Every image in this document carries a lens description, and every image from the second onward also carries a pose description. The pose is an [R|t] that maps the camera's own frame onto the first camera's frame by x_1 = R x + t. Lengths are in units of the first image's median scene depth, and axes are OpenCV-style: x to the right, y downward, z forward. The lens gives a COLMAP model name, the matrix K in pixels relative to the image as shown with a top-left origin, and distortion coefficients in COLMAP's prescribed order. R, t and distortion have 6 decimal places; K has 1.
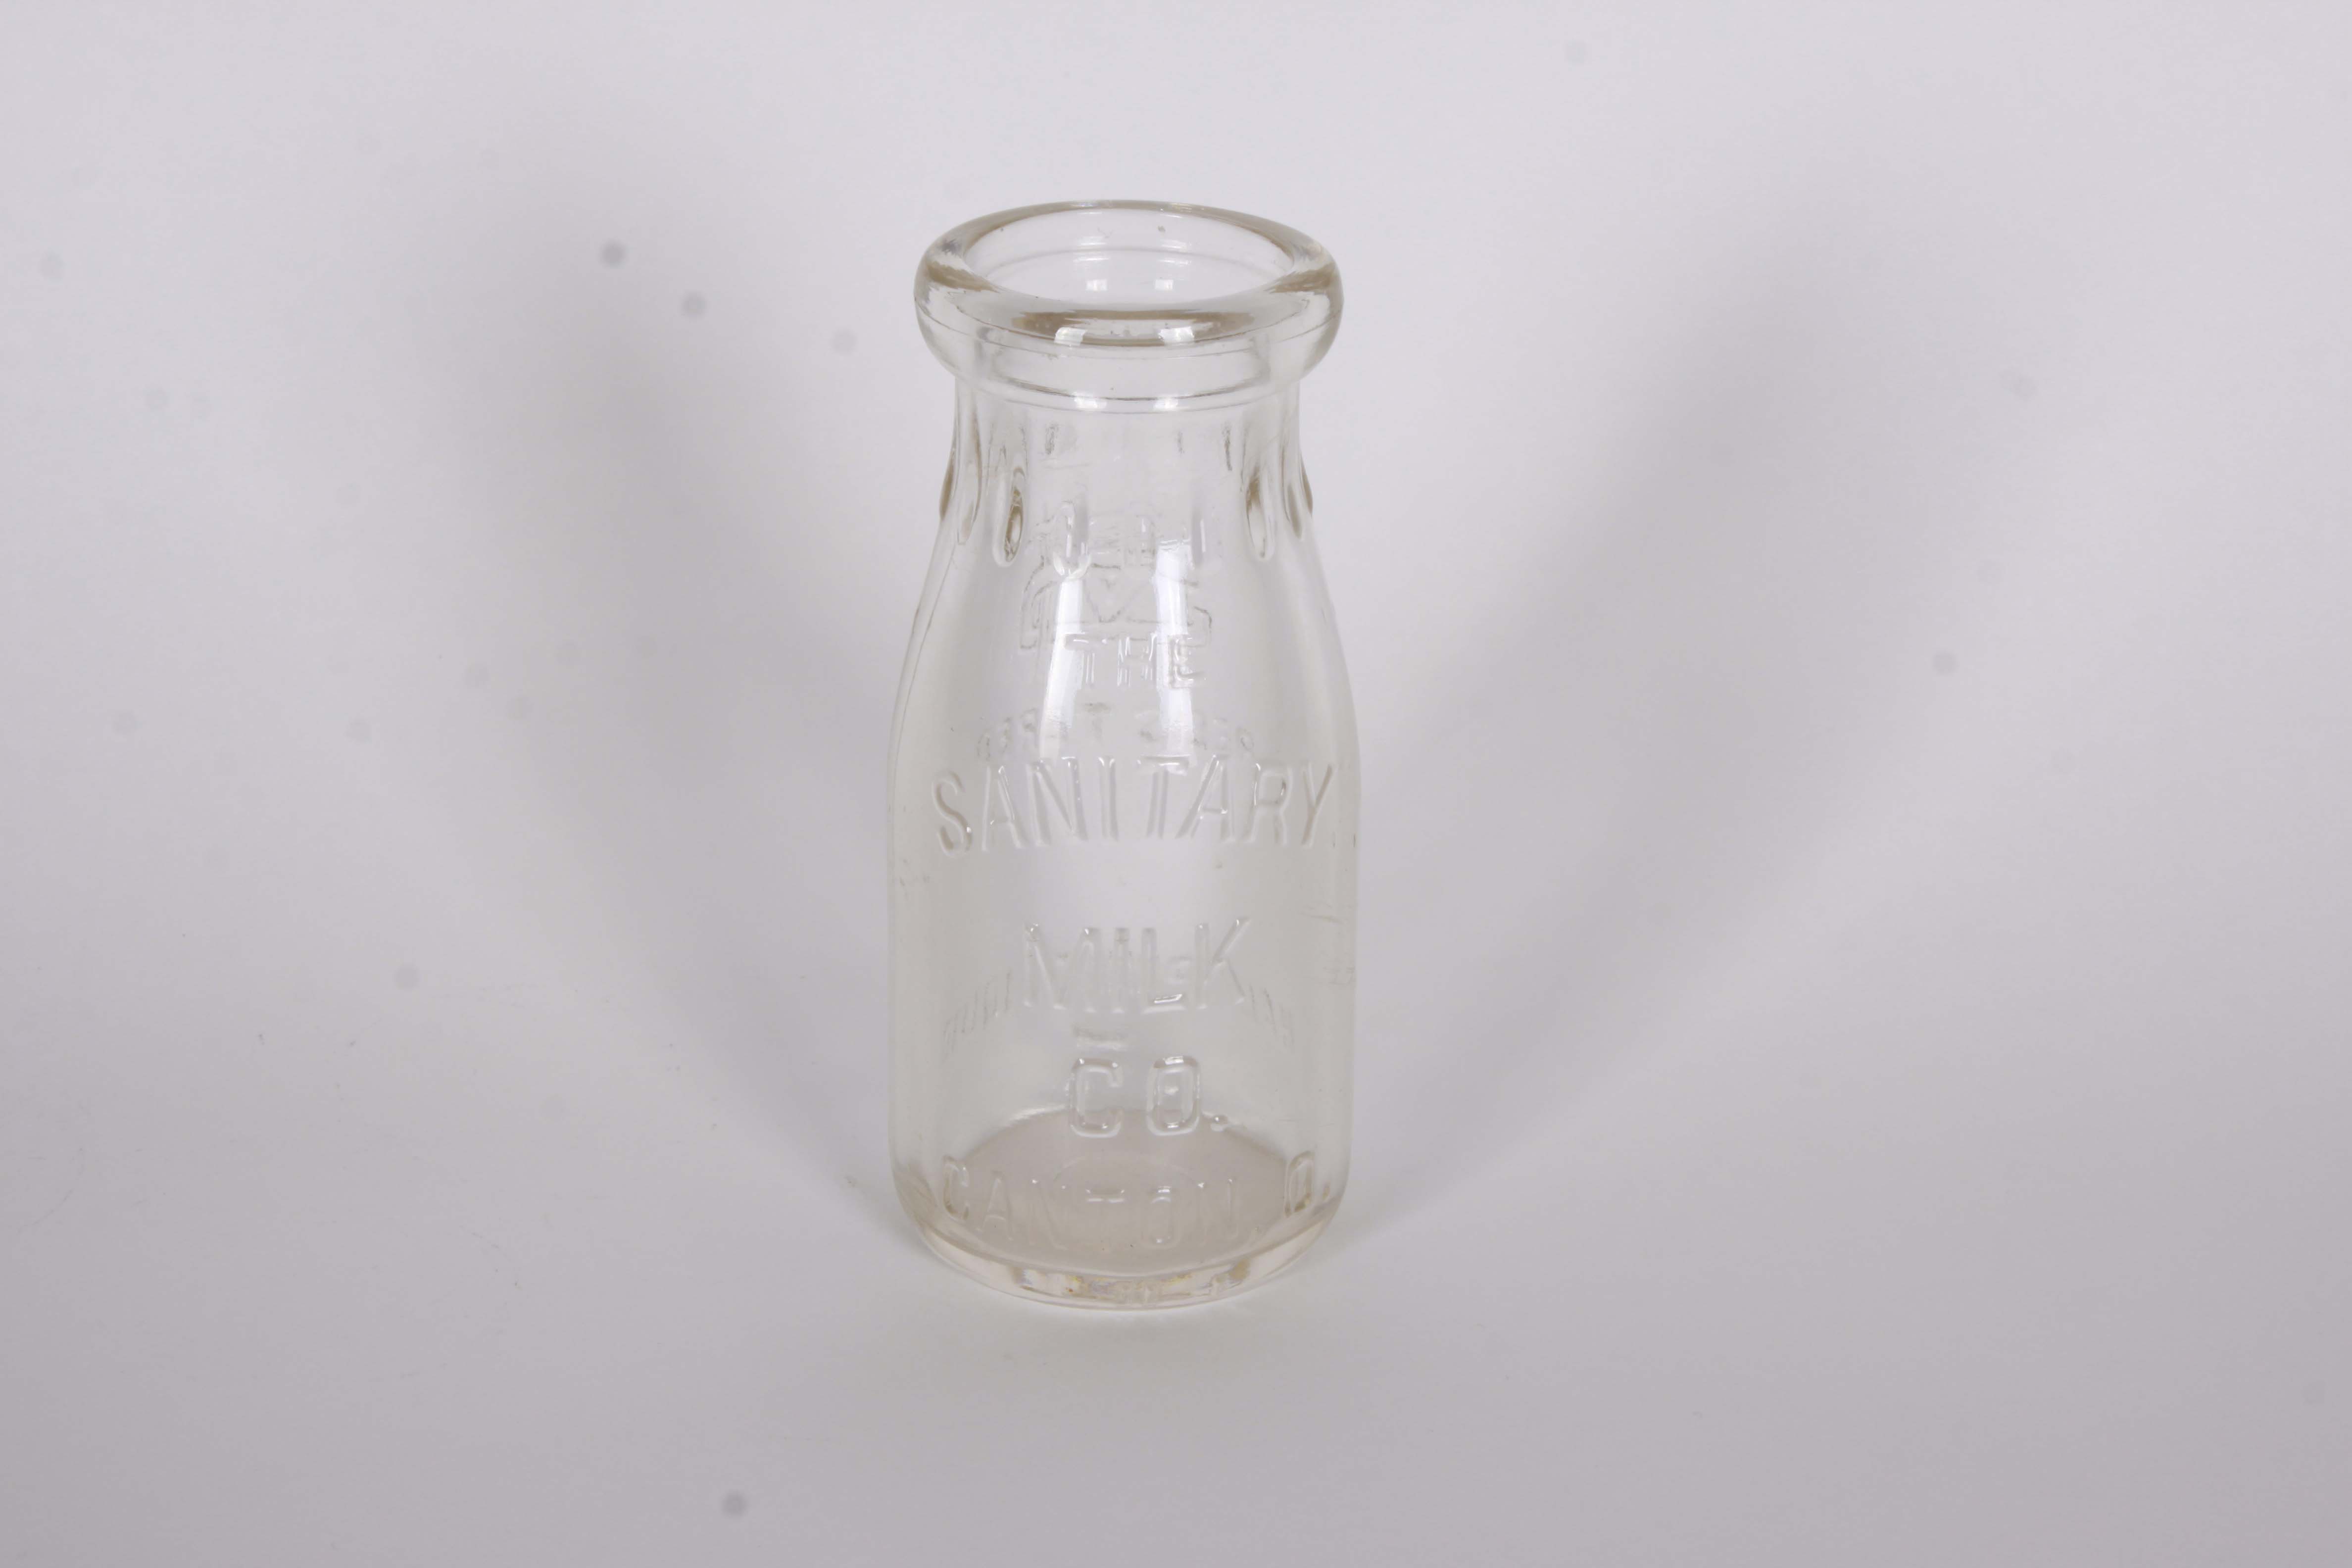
lens RADIAL K [[5801.6, 0, 1171.6], [0, 5801.6, 779.6], [0, 0, 1]] dist [0.491563, 0.000000]
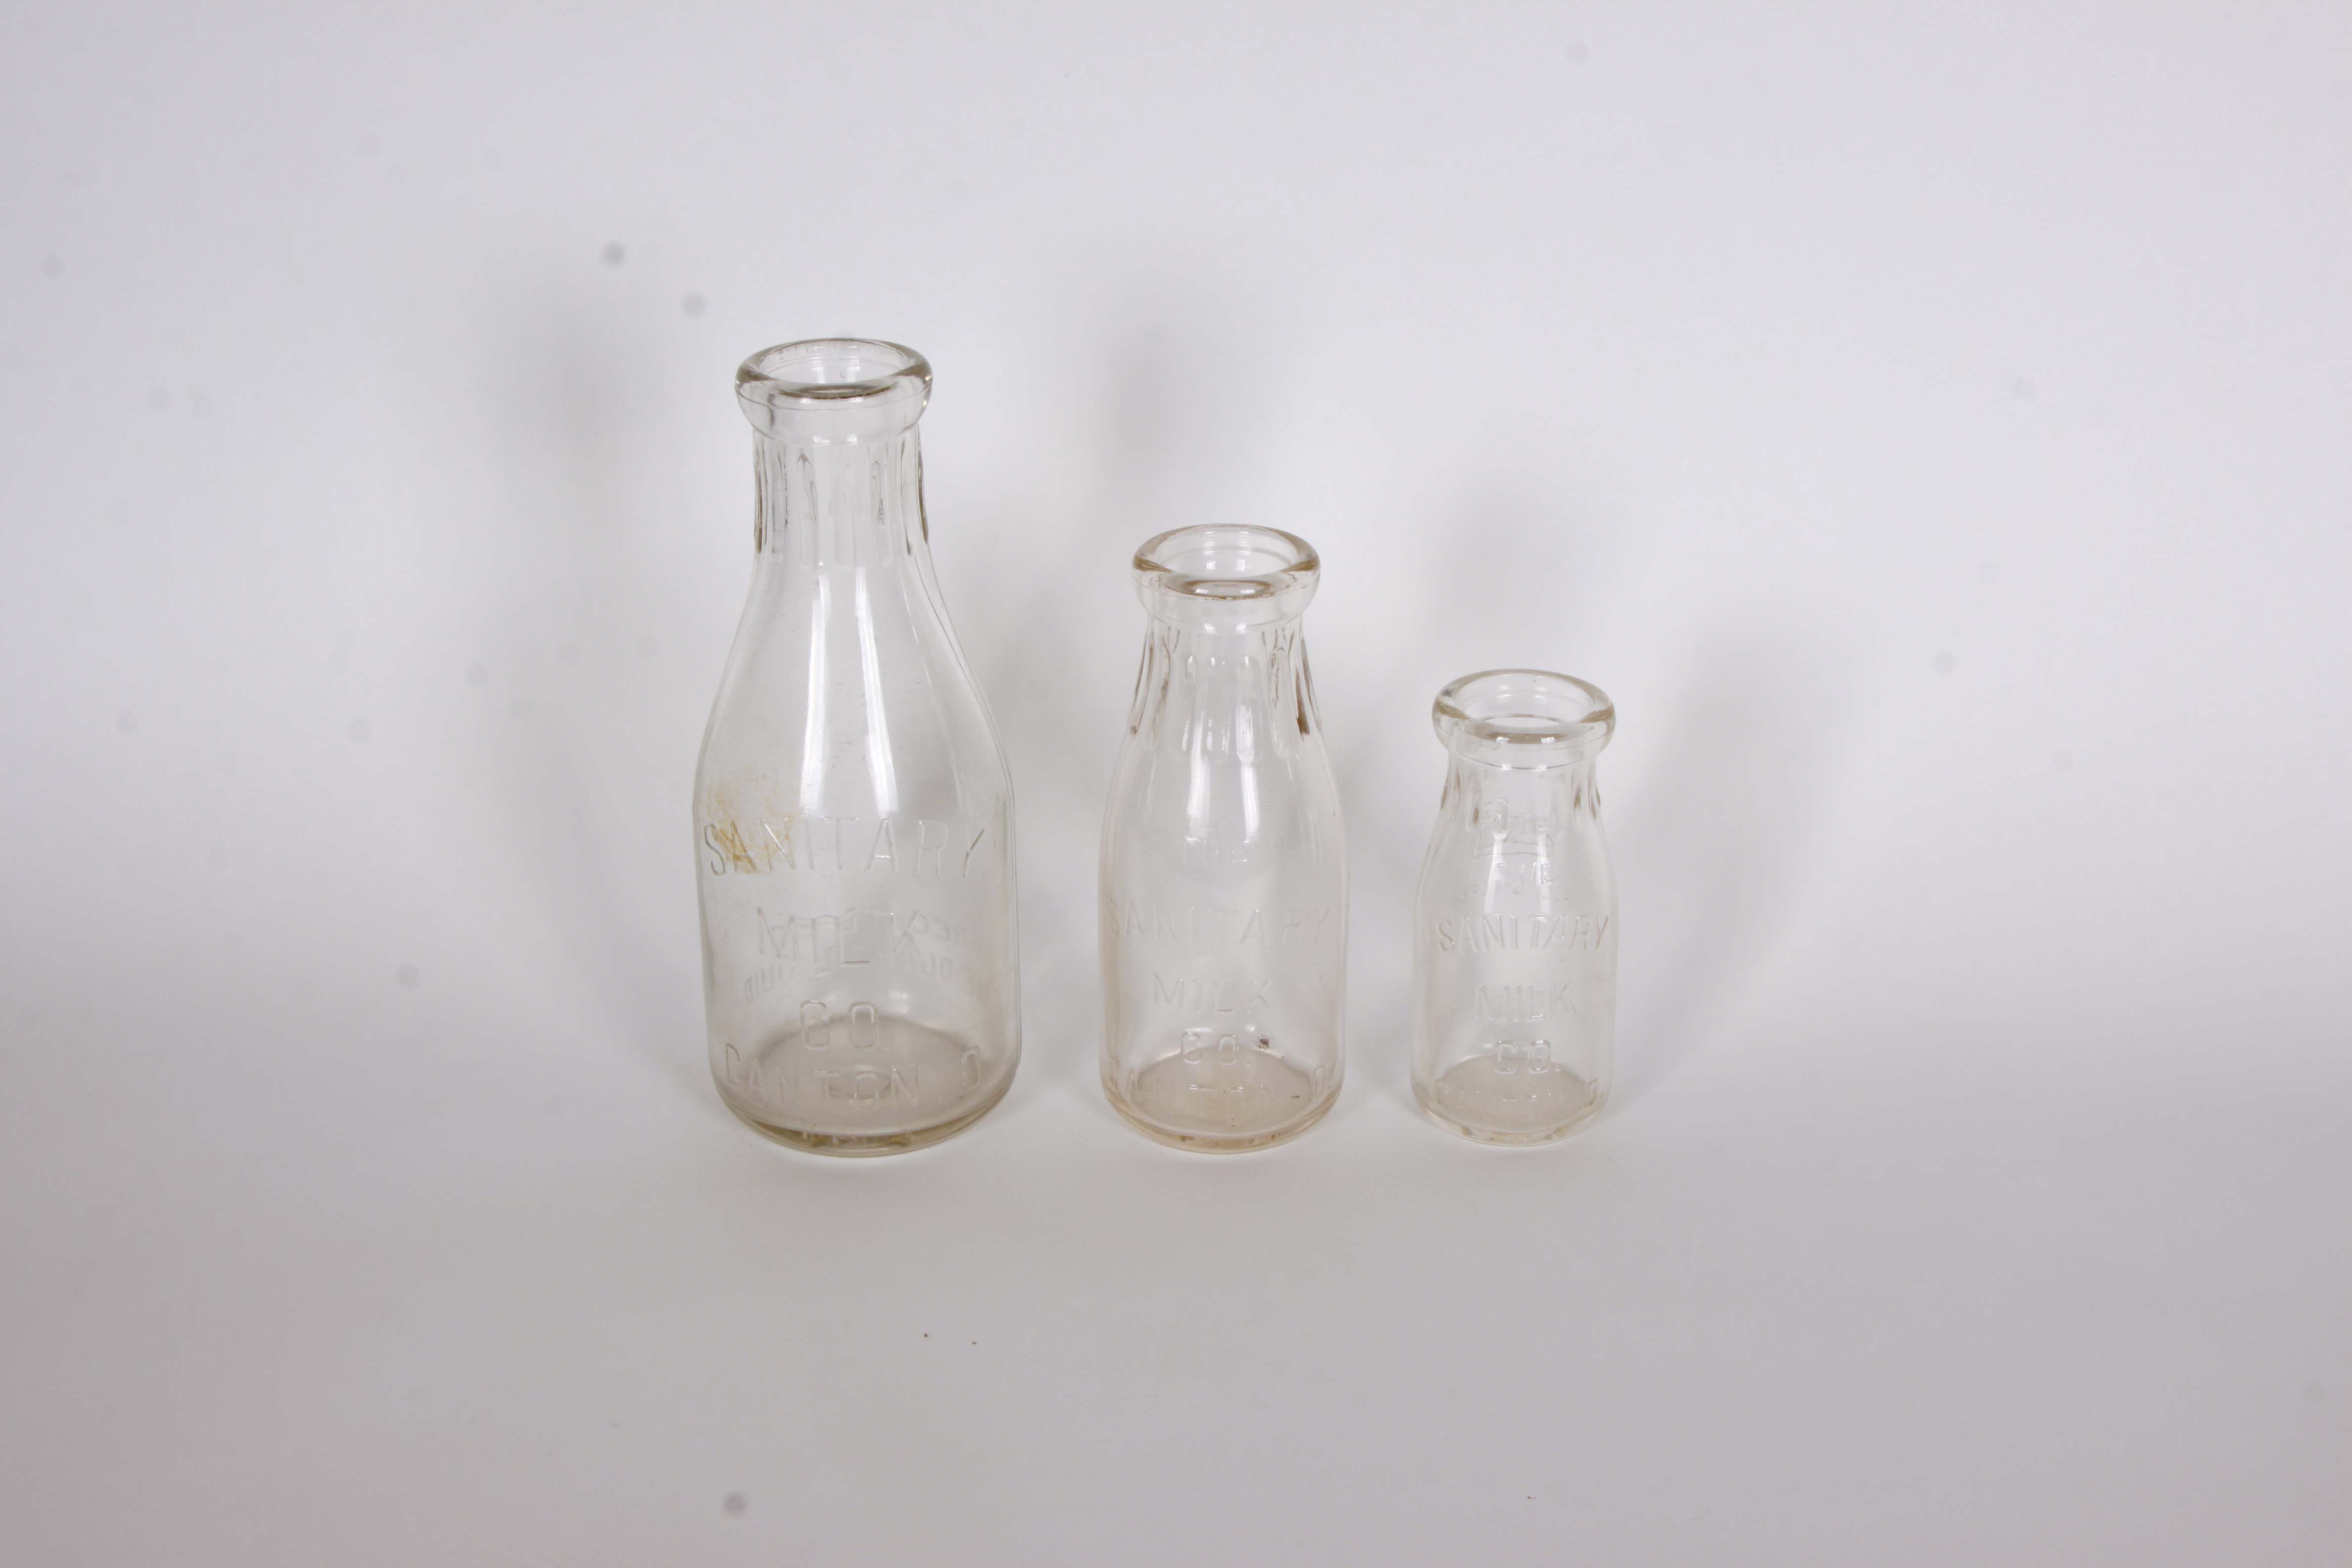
lens RADIAL K [[4025.3, 0, 1110.5], [0, 4025.3, 818.1], [0, 0, 1]] dist [-0.137511, 0.000000]
pose [[0.996785, 0.006821, -0.079832, -0.043345], [-0.005496, 0.999844, 0.016802, -0.068008], [0.079934, -0.016309, 0.996667, -0.624664]]
